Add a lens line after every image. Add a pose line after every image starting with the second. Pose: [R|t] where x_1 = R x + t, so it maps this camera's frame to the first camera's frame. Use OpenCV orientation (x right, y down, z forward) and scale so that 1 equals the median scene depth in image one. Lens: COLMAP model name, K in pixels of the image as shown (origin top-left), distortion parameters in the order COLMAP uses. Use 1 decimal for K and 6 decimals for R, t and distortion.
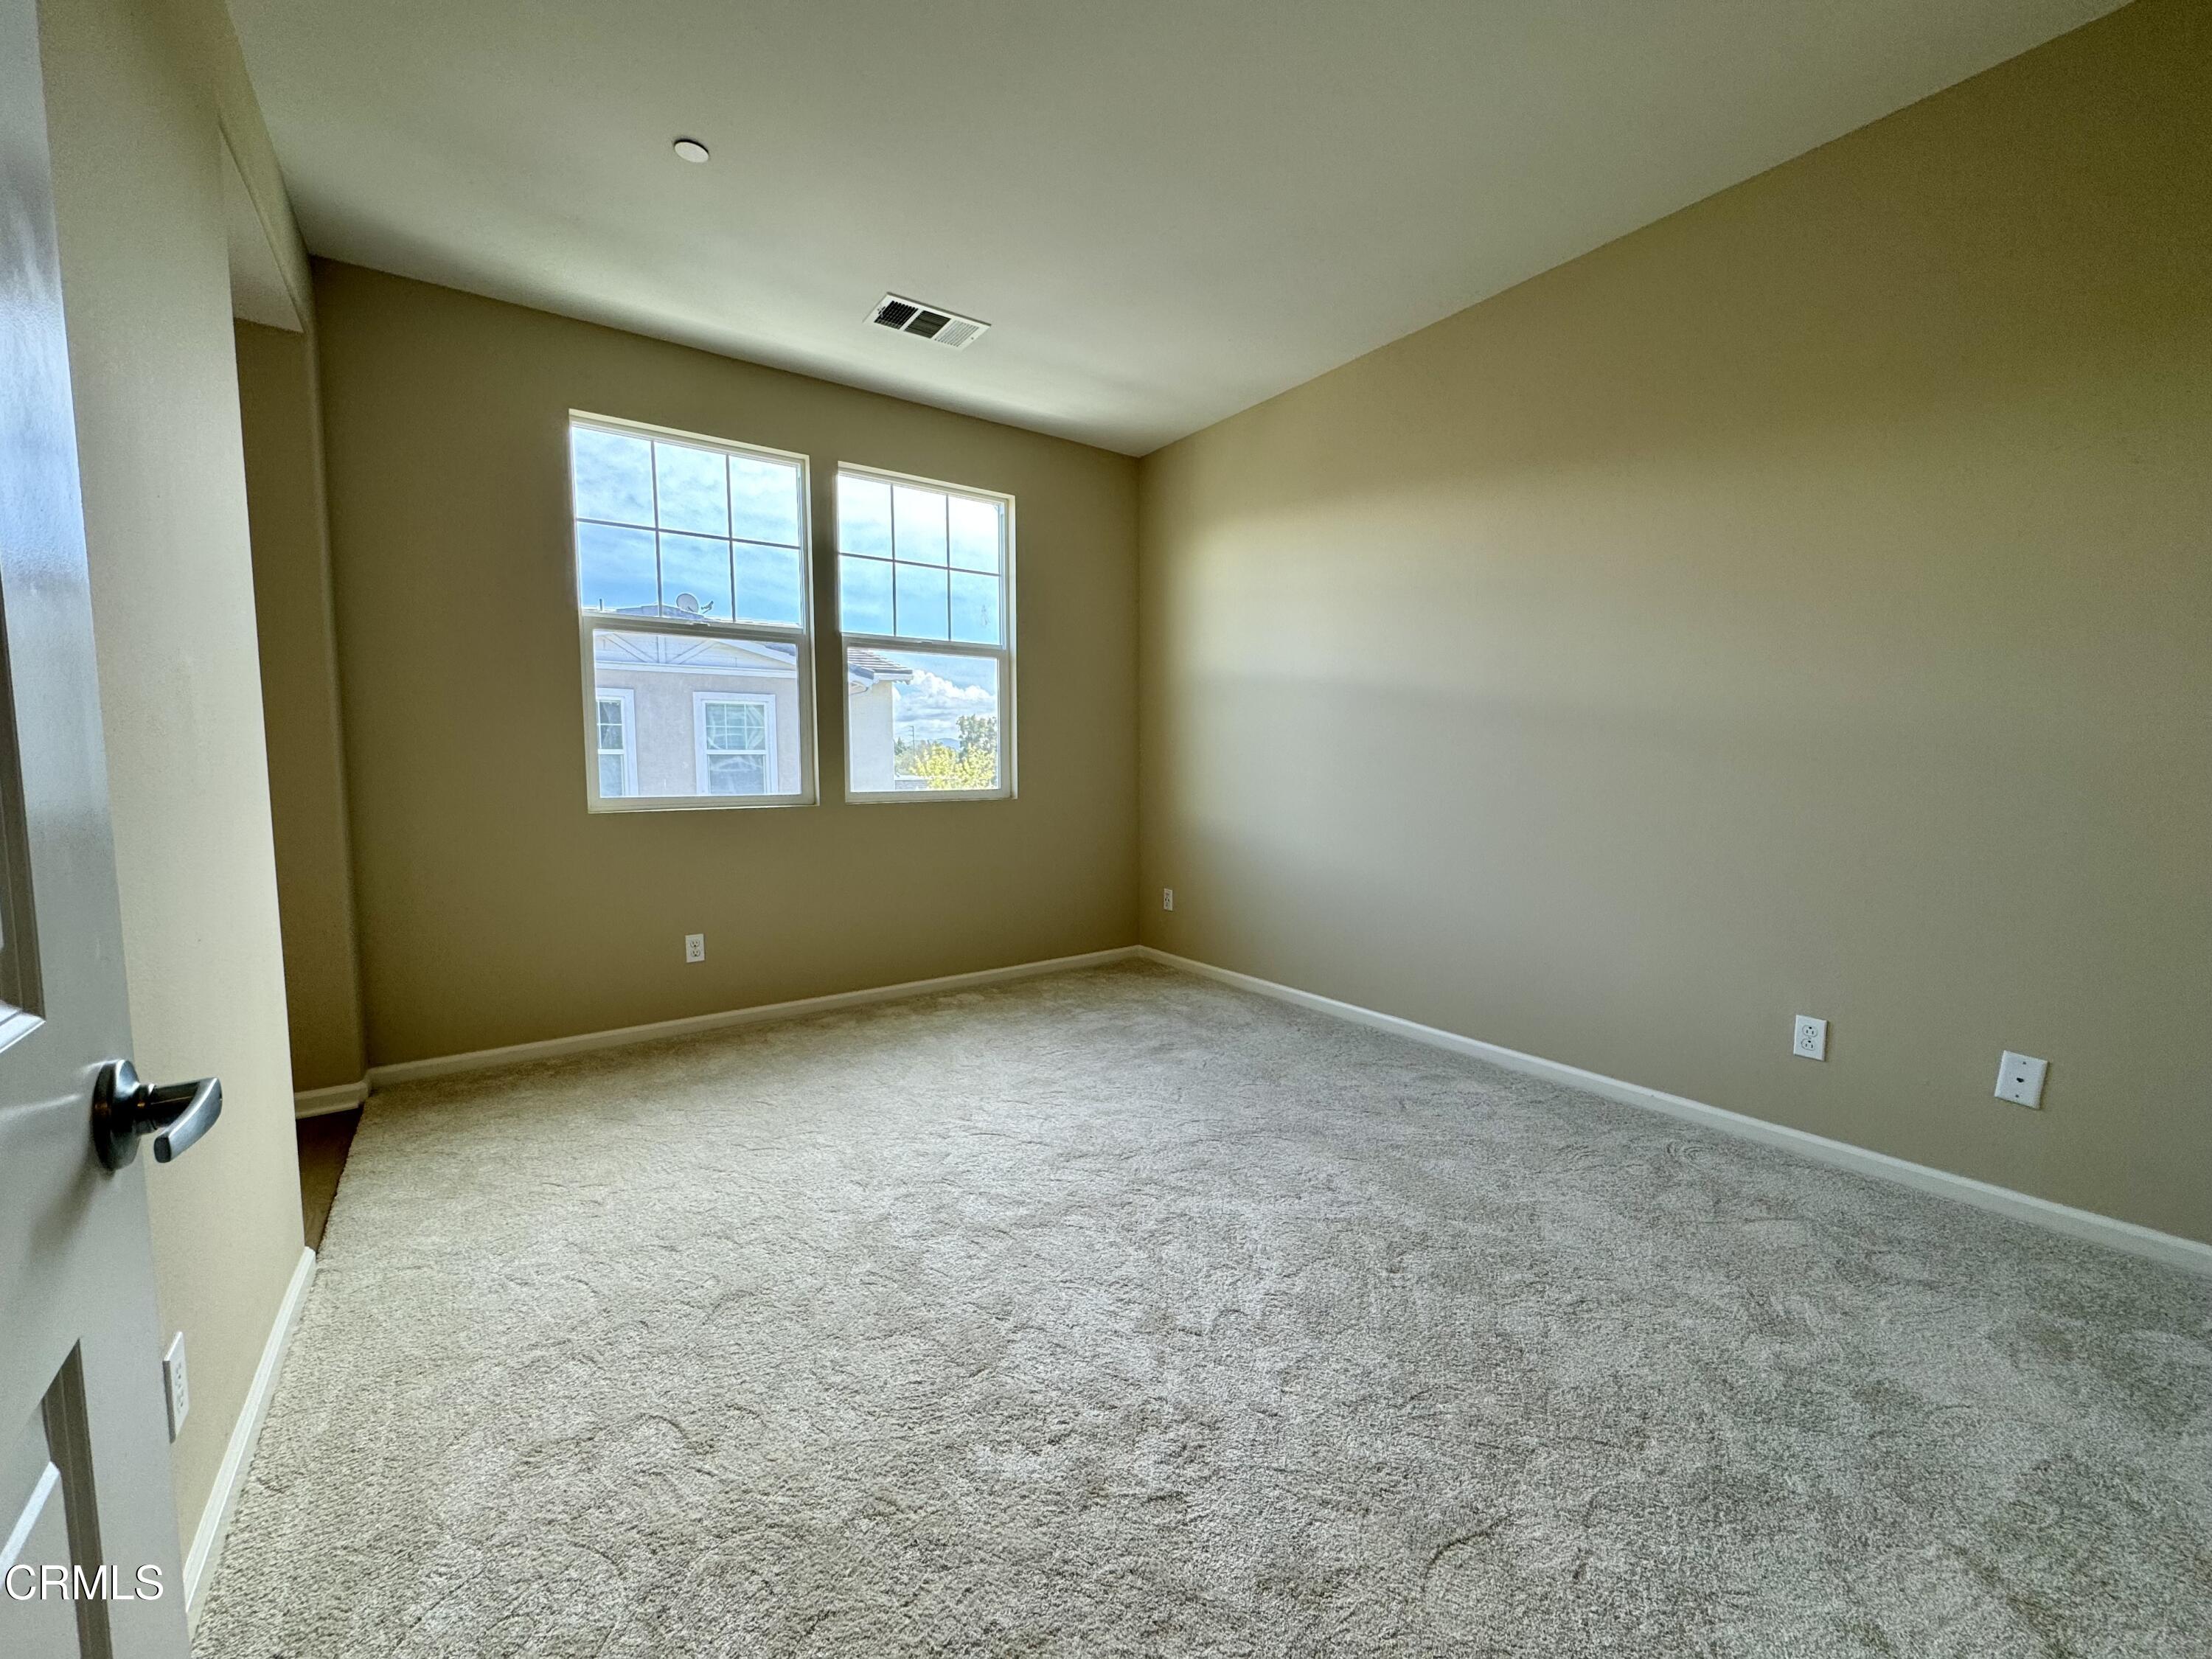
lens RADIAL K [[878.4, 0, 1108.7], [0, 878.4, 830.2], [0, 0, 1]] dist [-0.000364, -0.000608]
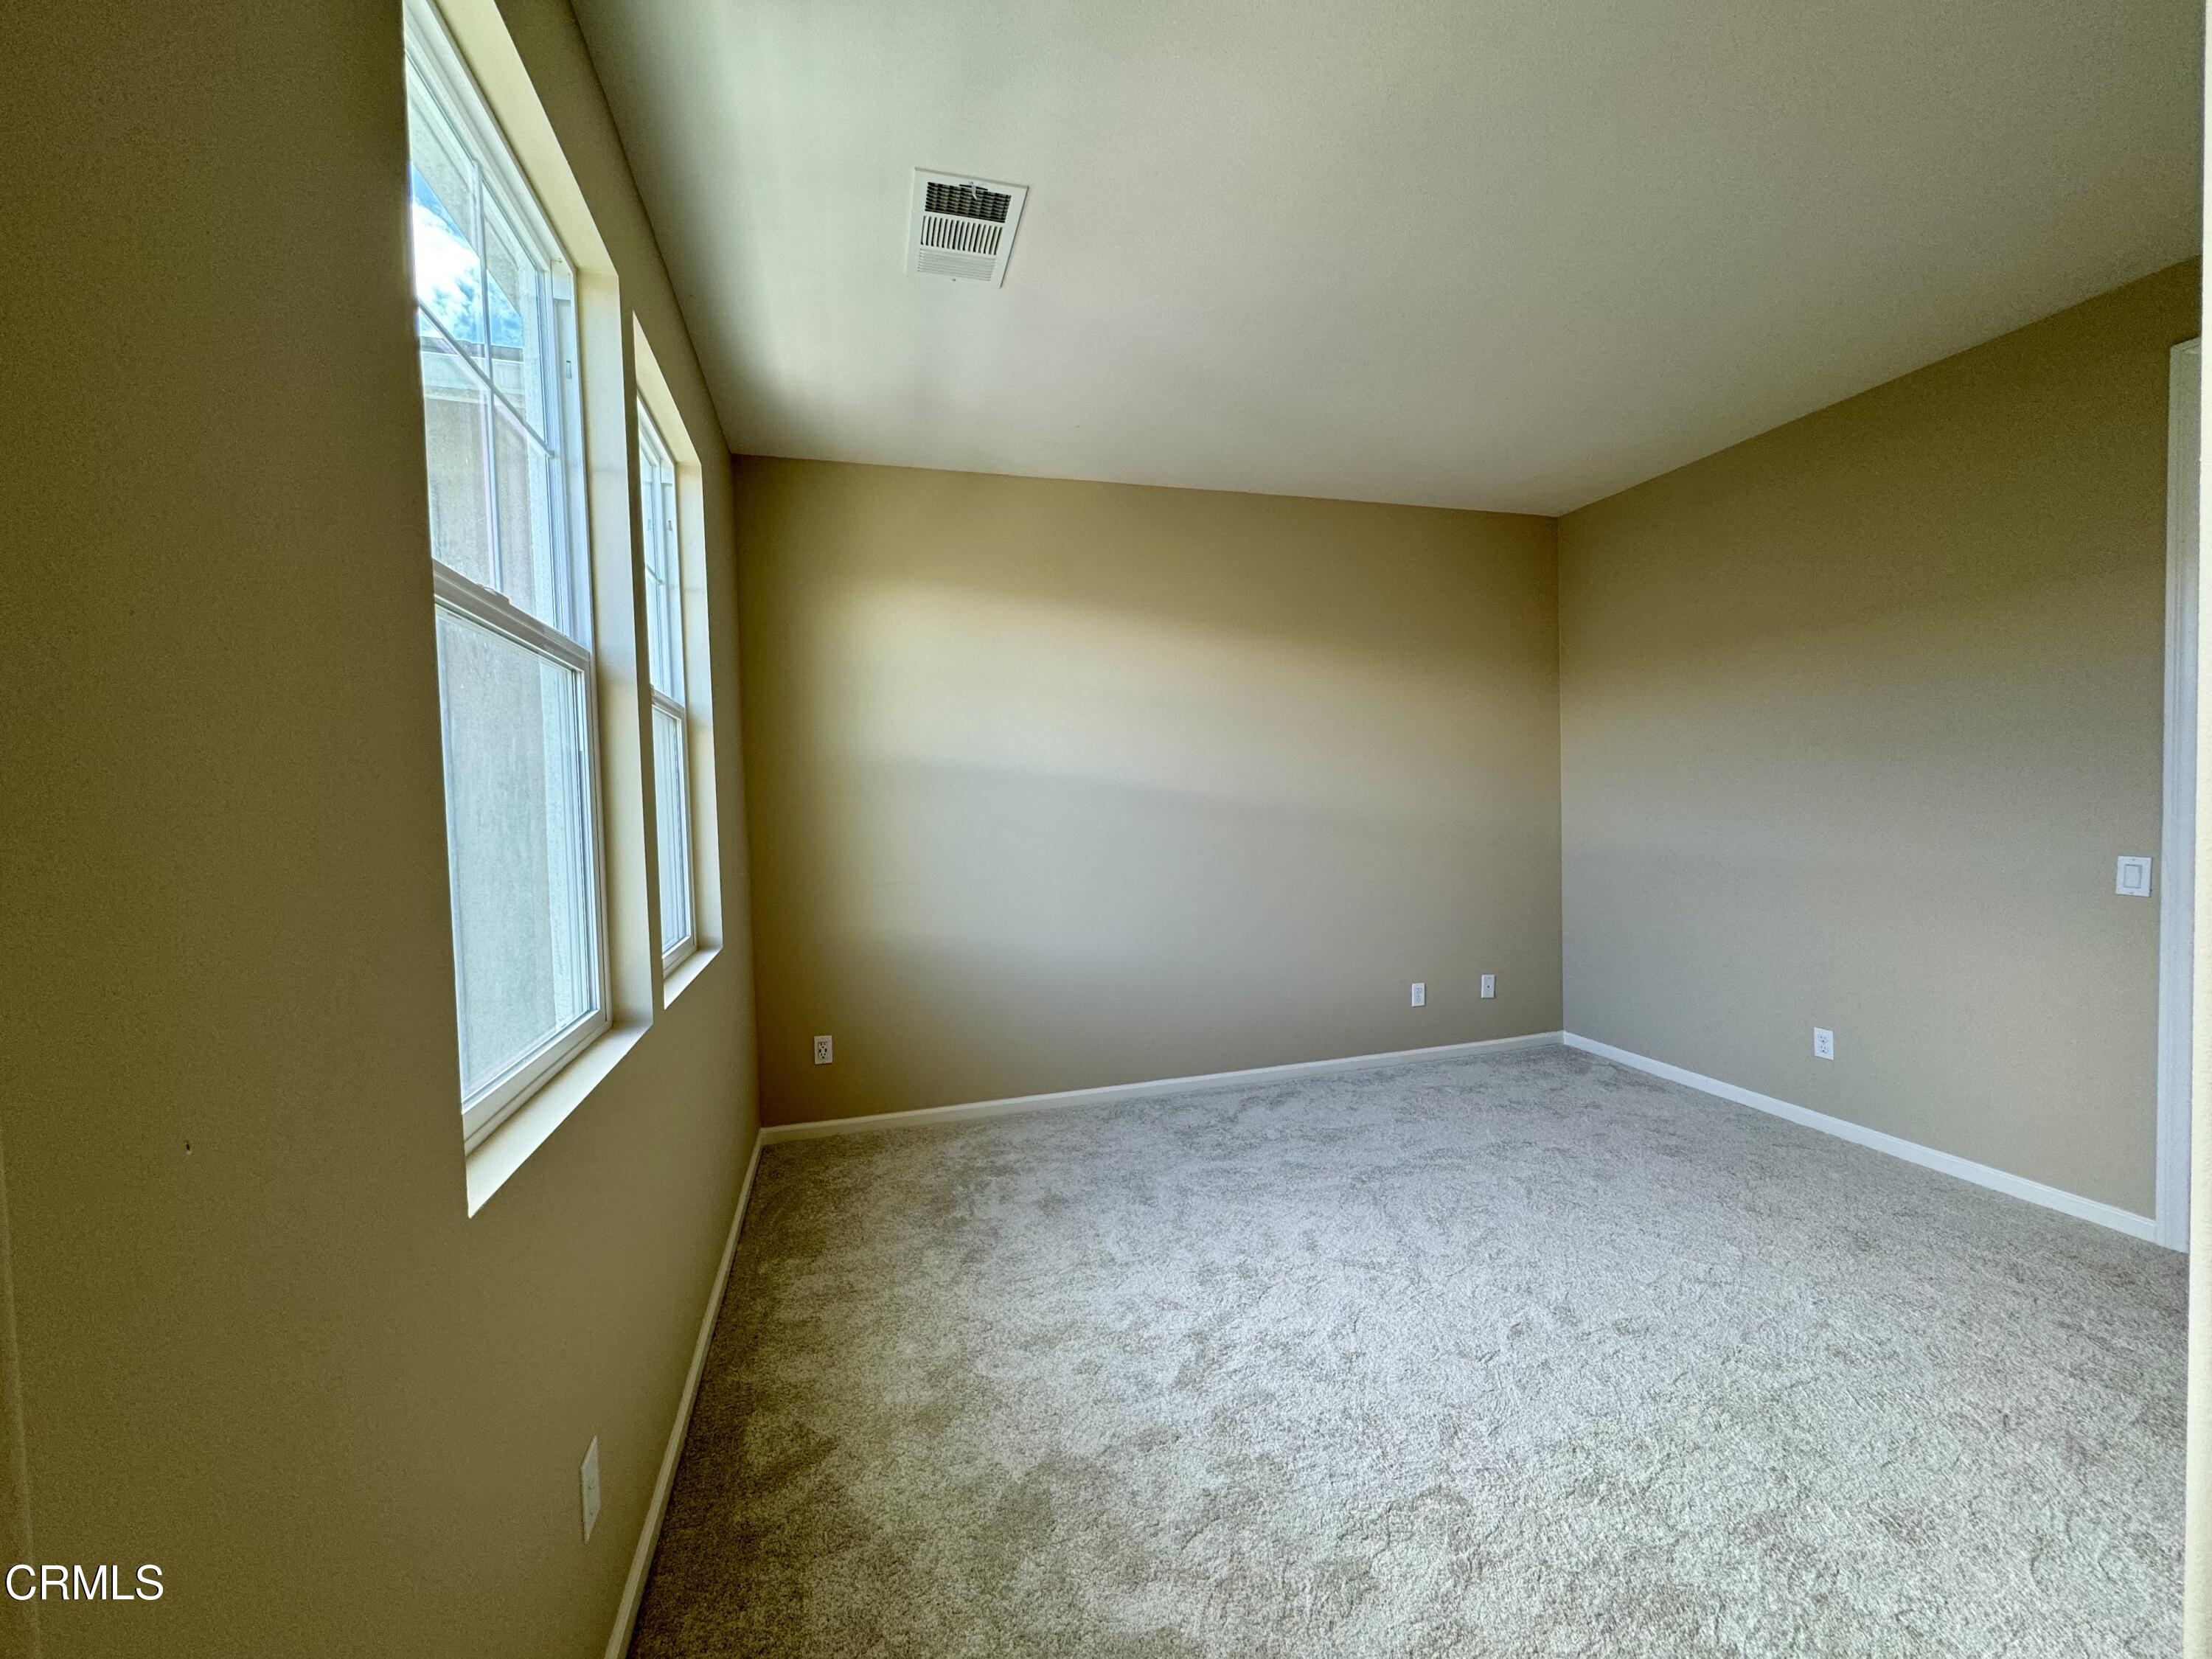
lens RADIAL K [[878.4, 0, 1108.7], [0, 878.4, 830.2], [0, 0, 1]] dist [-0.000364, -0.000608]
pose [[0.322326, -0.036523, 0.945924, -0.749454], [0.100975, 0.994881, 0.004006, -0.116530], [-0.941228, 0.094224, 0.324363, 0.672904]]
